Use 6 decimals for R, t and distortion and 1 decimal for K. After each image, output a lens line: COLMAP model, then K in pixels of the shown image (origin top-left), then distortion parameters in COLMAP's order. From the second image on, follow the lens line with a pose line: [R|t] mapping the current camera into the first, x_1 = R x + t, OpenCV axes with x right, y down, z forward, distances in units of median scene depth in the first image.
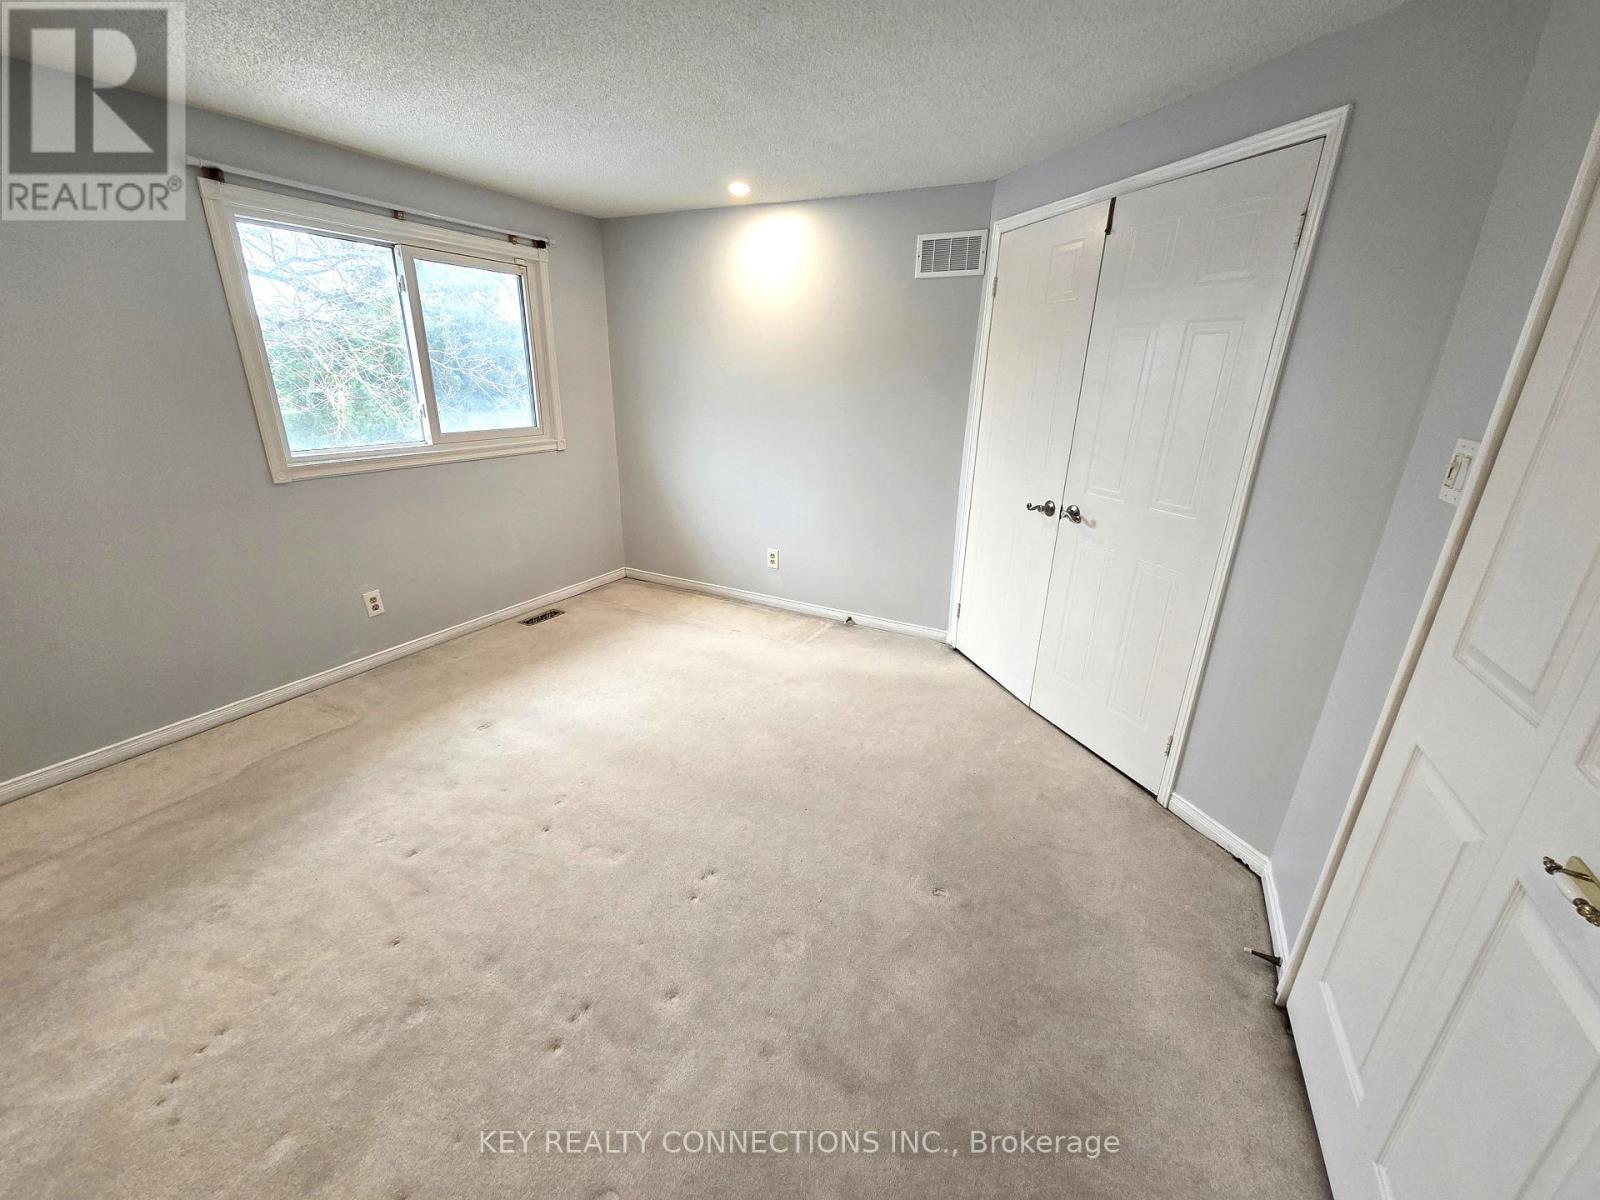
lens RADIAL K [[653.8, 0, 795.8], [0, 653.8, 602.6], [0, 0, 1]] dist [-0.005496, -0.000464]
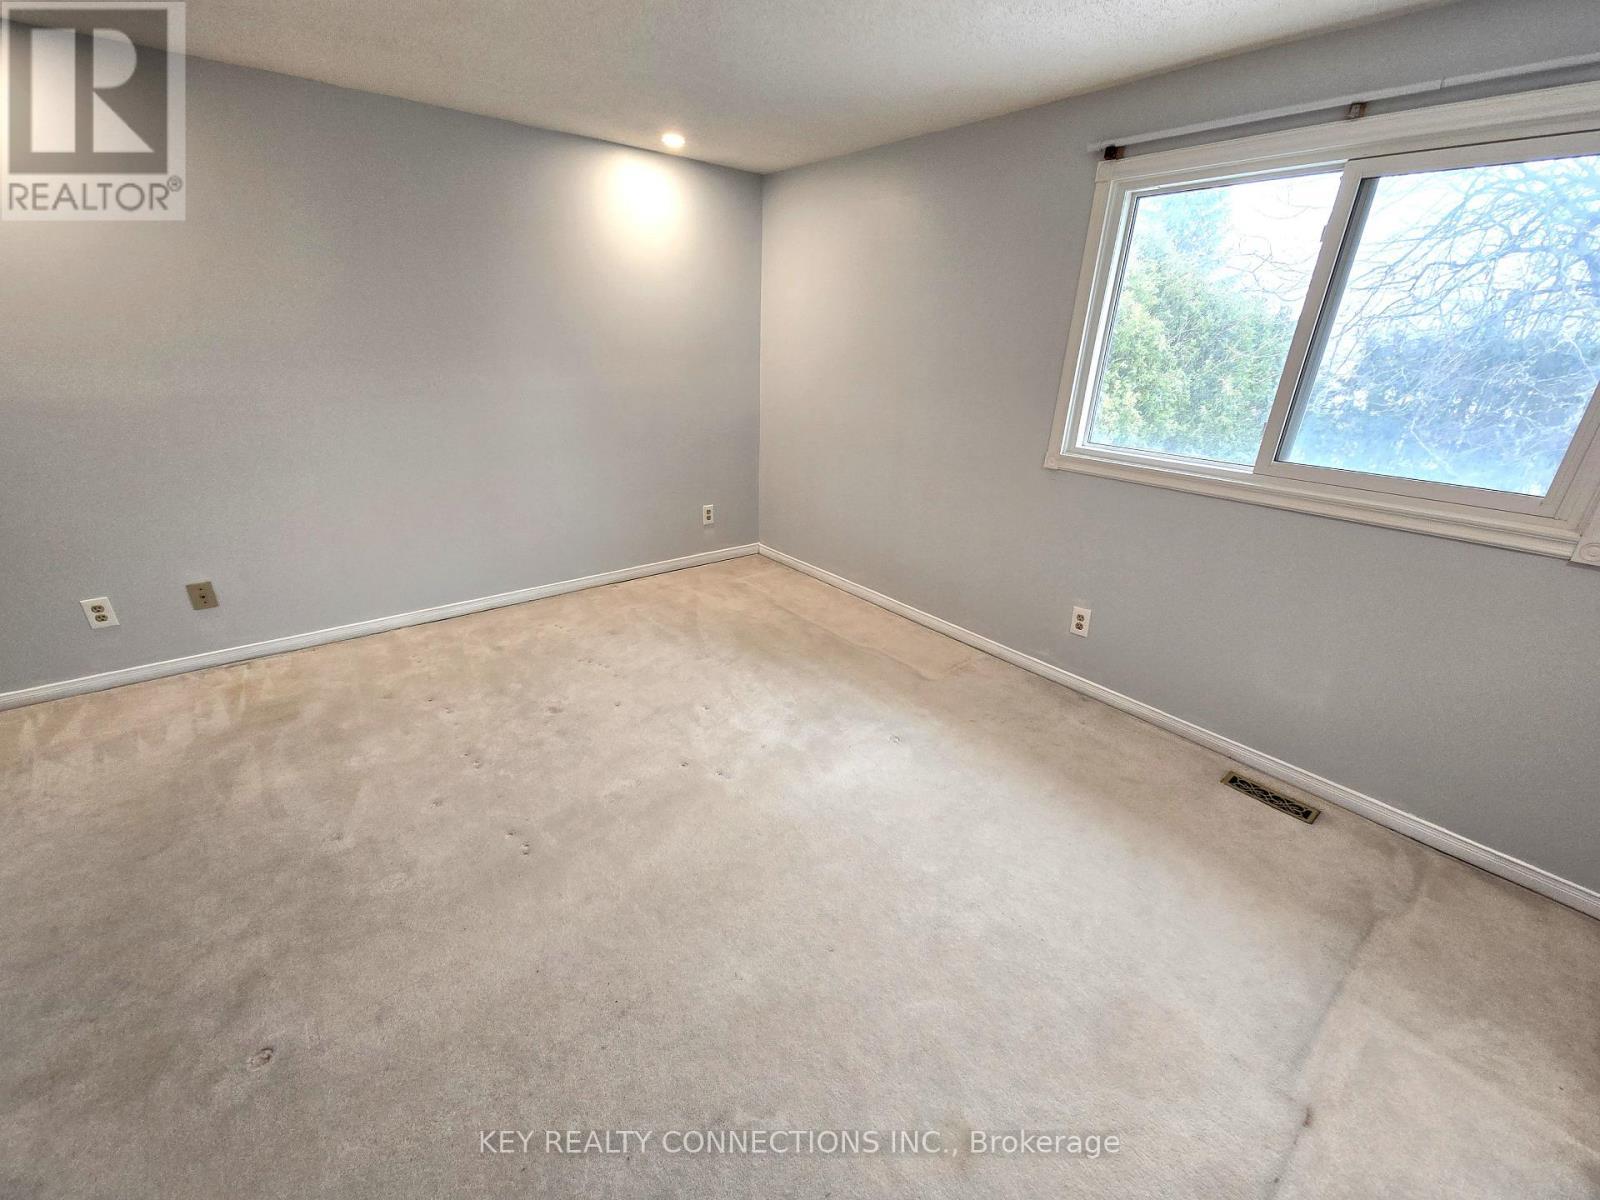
lens RADIAL K [[653.8, 0, 800.4], [0, 653.8, 613.2], [0, 0, 1]] dist [-0.005496, -0.000464]
pose [[-0.393099, 0.327207, -0.859307, 0.272644], [-0.339769, 0.816708, 0.466417, -0.298368], [0.854418, 0.475314, -0.209873, 0.863487]]
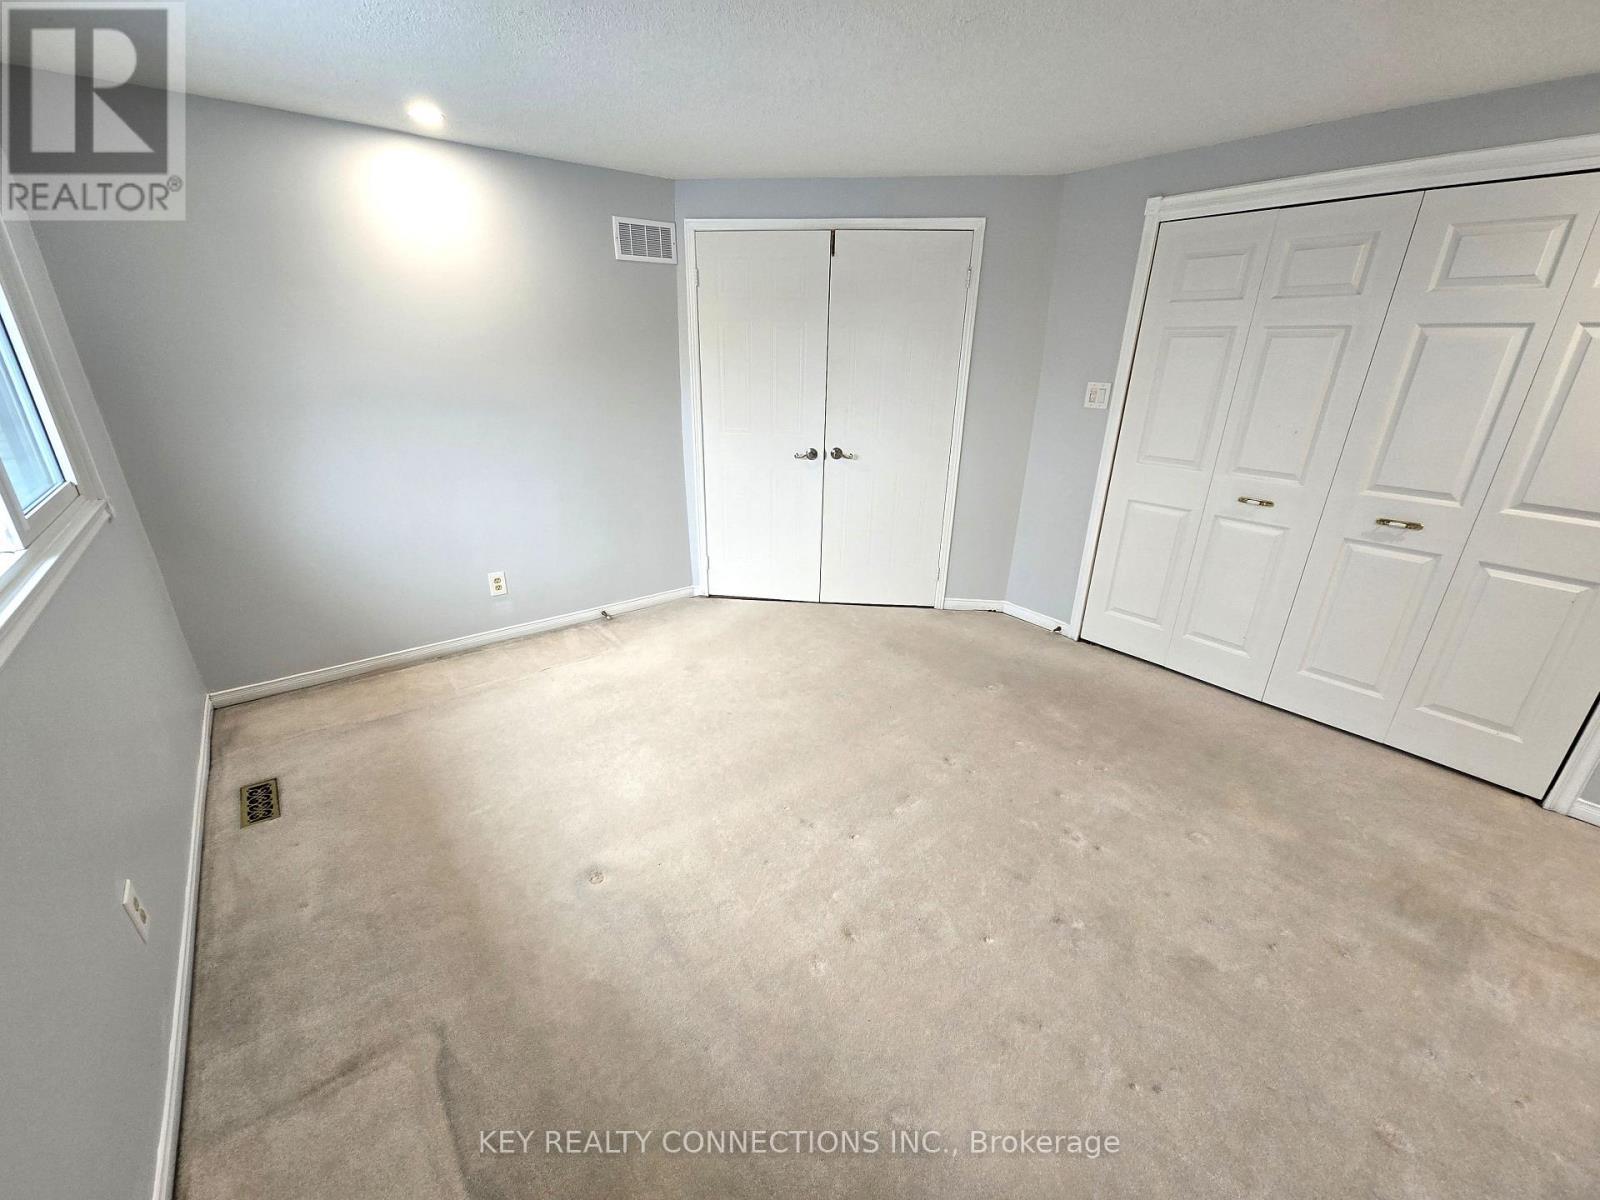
lens RADIAL K [[653.8, 0, 801.3], [0, 653.8, 603.0], [0, 0, 1]] dist [-0.005496, -0.000464]
pose [[0.412120, -0.348061, 0.842028, -0.770471], [0.302624, 0.923984, 0.233823, -0.161167], [-0.859404, 0.158455, 0.486124, 0.361631]]
